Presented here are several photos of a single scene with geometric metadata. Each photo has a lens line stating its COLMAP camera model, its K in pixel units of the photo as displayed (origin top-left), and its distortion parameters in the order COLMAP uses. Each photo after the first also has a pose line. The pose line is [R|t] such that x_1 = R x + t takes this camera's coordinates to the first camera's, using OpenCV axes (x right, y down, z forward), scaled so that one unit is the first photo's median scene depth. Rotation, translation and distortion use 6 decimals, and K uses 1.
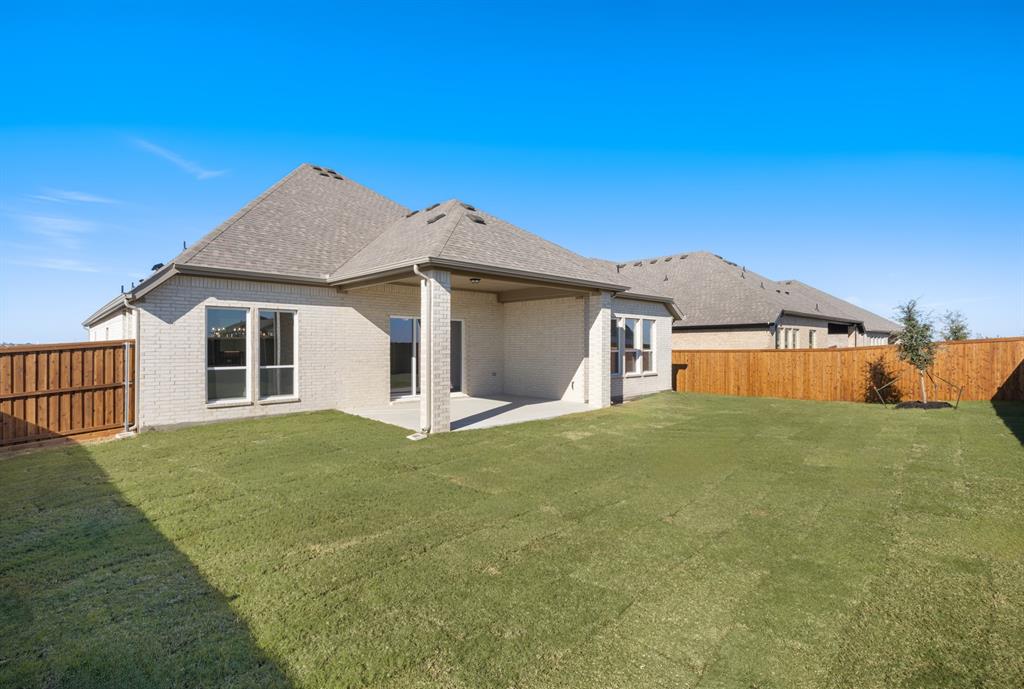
lens RADIAL K [[497.9, 0, 512.3], [0, 497.9, 343.3], [0, 0, 1]] dist [-0.004327, -0.000385]
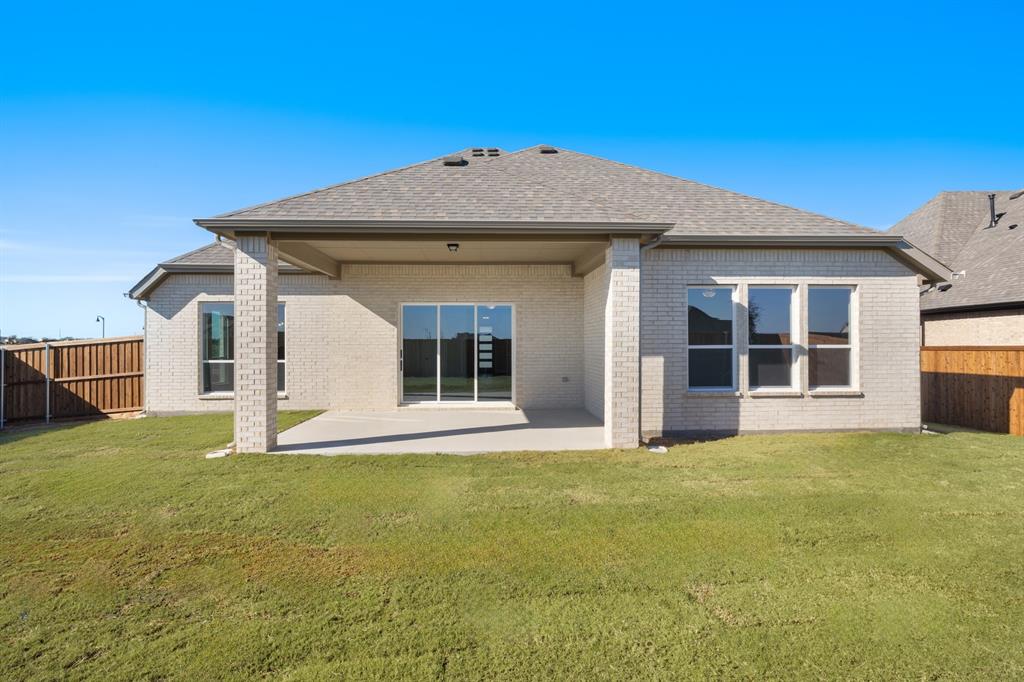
lens RADIAL K [[525.2, 0, 511.9], [0, 525.2, 348.3], [0, 0, 1]] dist [-0.000602, 0.000106]
pose [[0.747000, 0.004226, -0.664810, 0.608299], [0.005719, 0.999902, 0.012782, 0.012764], [0.664799, -0.013350, 0.746903, 0.606523]]
